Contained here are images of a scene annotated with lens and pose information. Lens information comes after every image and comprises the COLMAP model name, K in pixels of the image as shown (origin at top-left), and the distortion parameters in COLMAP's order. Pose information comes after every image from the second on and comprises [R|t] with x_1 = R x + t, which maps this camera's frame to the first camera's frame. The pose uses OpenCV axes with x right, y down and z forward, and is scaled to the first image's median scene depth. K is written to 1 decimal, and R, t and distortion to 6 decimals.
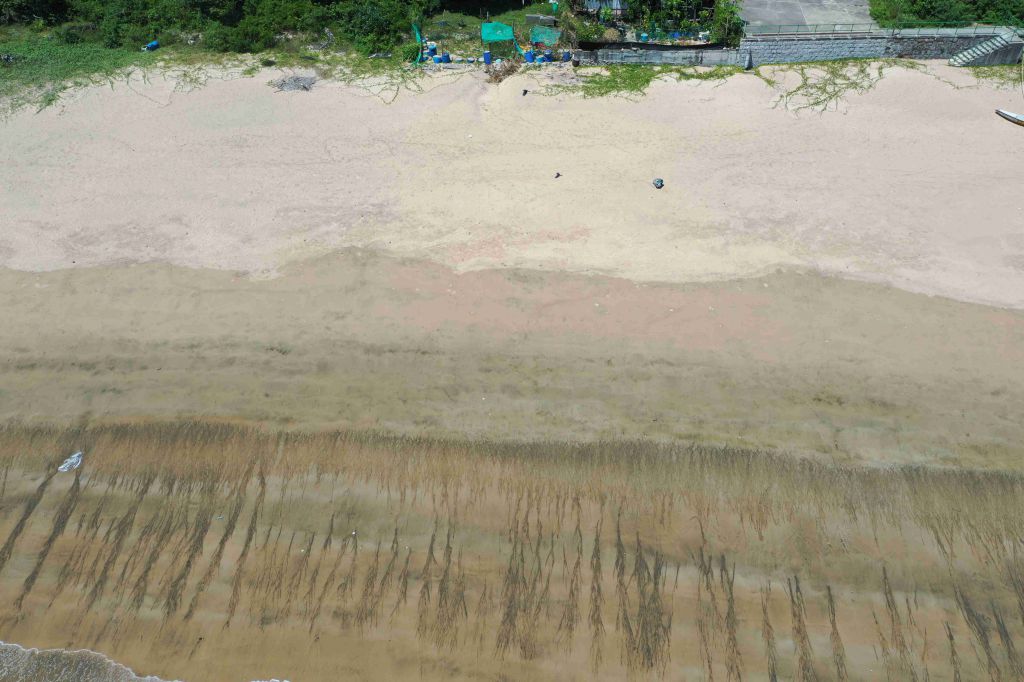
lens RADIAL K [[819.7, 0, 512.0], [0, 819.7, 341.0], [0, 0, 1]] dist [0.004951, 0.005474]
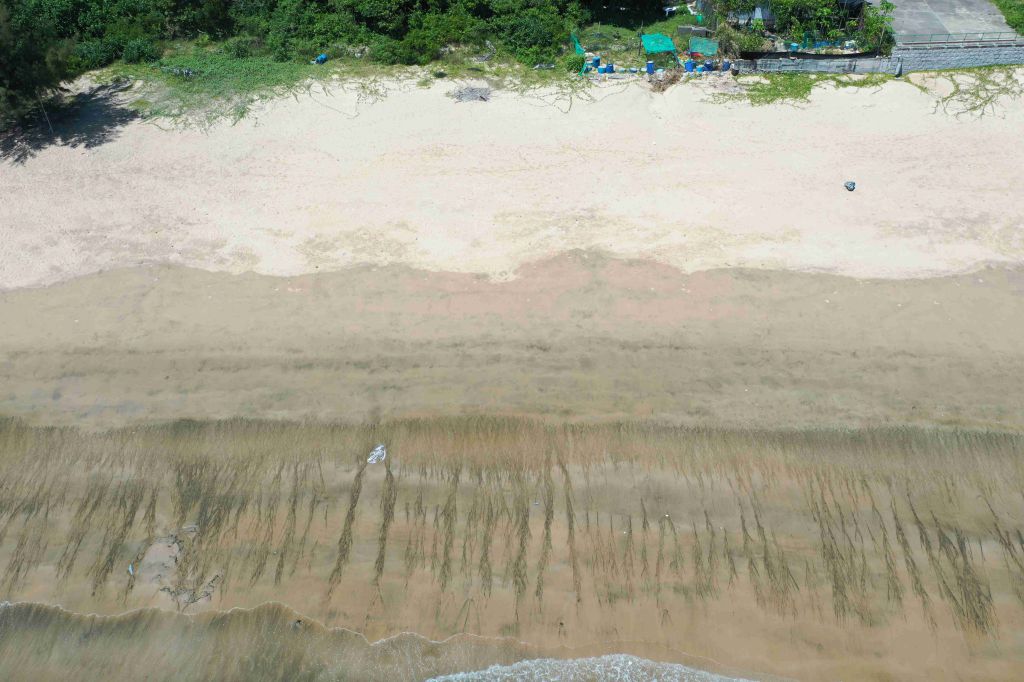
lens RADIAL K [[819.7, 0, 512.0], [0, 819.7, 341.0], [0, 0, 1]] dist [0.004951, 0.005474]
pose [[0.999775, -0.013423, 0.016403, -0.312733], [0.013533, 0.999887, -0.006594, 0.008599], [-0.016313, 0.006815, 0.999844, -0.050576]]
